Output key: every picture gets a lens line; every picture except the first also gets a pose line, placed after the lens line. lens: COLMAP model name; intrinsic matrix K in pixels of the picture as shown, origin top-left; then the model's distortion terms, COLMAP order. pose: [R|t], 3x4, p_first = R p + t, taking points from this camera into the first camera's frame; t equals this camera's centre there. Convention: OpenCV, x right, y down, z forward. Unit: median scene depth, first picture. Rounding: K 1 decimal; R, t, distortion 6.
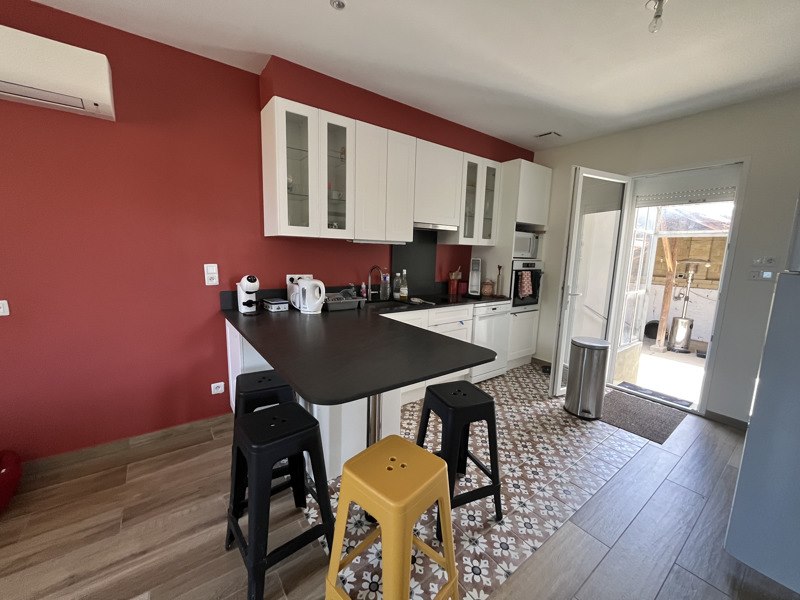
lens RADIAL K [[321.6, 0, 400.0], [0, 321.6, 300.0], [0, 0, 1]] dist [-0.003813, -0.000353]
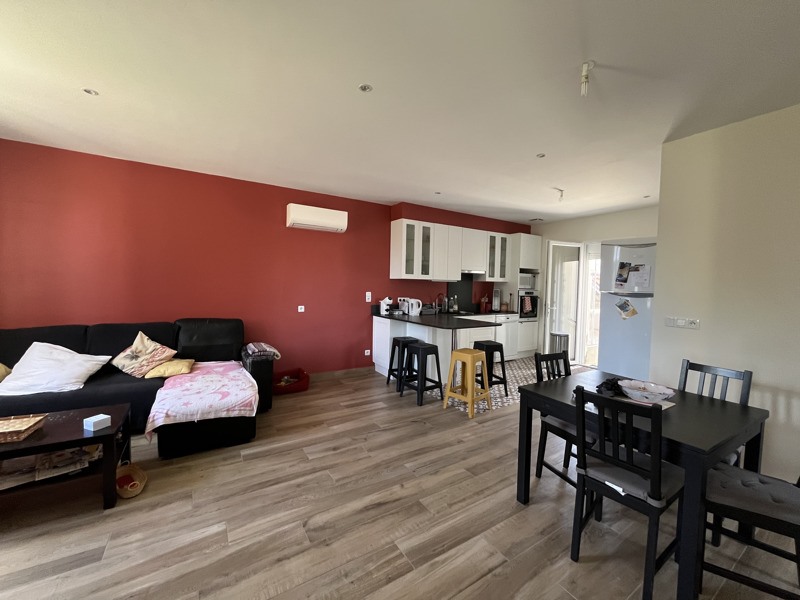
lens RADIAL K [[312.4, 0, 400.0], [0, 312.4, 300.0], [0, 0, 1]] dist [0.000154, -0.000011]
pose [[0.996389, -0.005290, -0.084739, -0.146812], [-0.003772, 0.994314, -0.106417, 0.116498], [0.084821, 0.106352, 0.990704, -0.750126]]
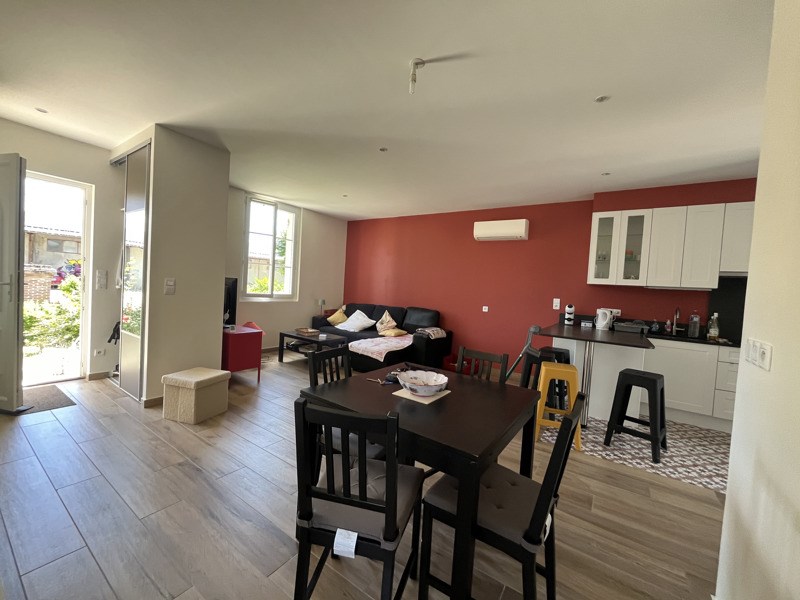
lens RADIAL K [[321.6, 0, 400.0], [0, 321.6, 300.0], [0, 0, 1]] dist [-0.003813, -0.000353]
pose [[0.339257, 0.029096, -0.940244, 0.682210], [-0.188148, 0.981424, -0.037517, 0.110423], [0.921686, 0.189633, 0.338429, -0.405719]]
